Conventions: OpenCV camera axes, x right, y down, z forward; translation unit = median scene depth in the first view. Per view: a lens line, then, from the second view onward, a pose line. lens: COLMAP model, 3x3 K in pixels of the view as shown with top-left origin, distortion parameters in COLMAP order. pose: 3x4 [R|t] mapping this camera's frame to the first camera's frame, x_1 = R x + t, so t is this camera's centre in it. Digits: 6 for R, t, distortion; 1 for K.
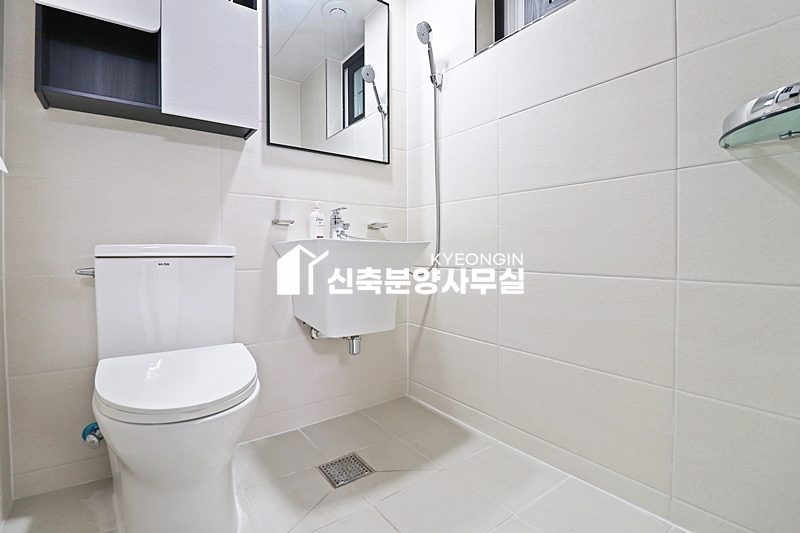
lens RADIAL K [[368.8, 0, 400.2], [0, 368.8, 258.7], [0, 0, 1]] dist [-0.001601, -0.012346]
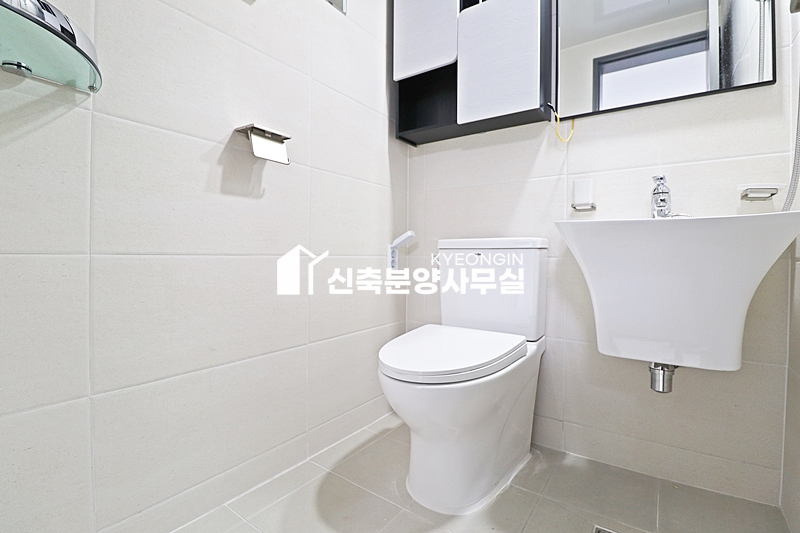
lens RADIAL K [[368.8, 0, 400.2], [0, 368.8, 258.7], [0, 0, 1]] dist [-0.001601, -0.012346]
pose [[0.371982, 0.018838, -0.928049, 0.332045], [0.001459, 0.999781, 0.020879, 0.001648], [0.928239, -0.009120, 0.371873, 0.314741]]
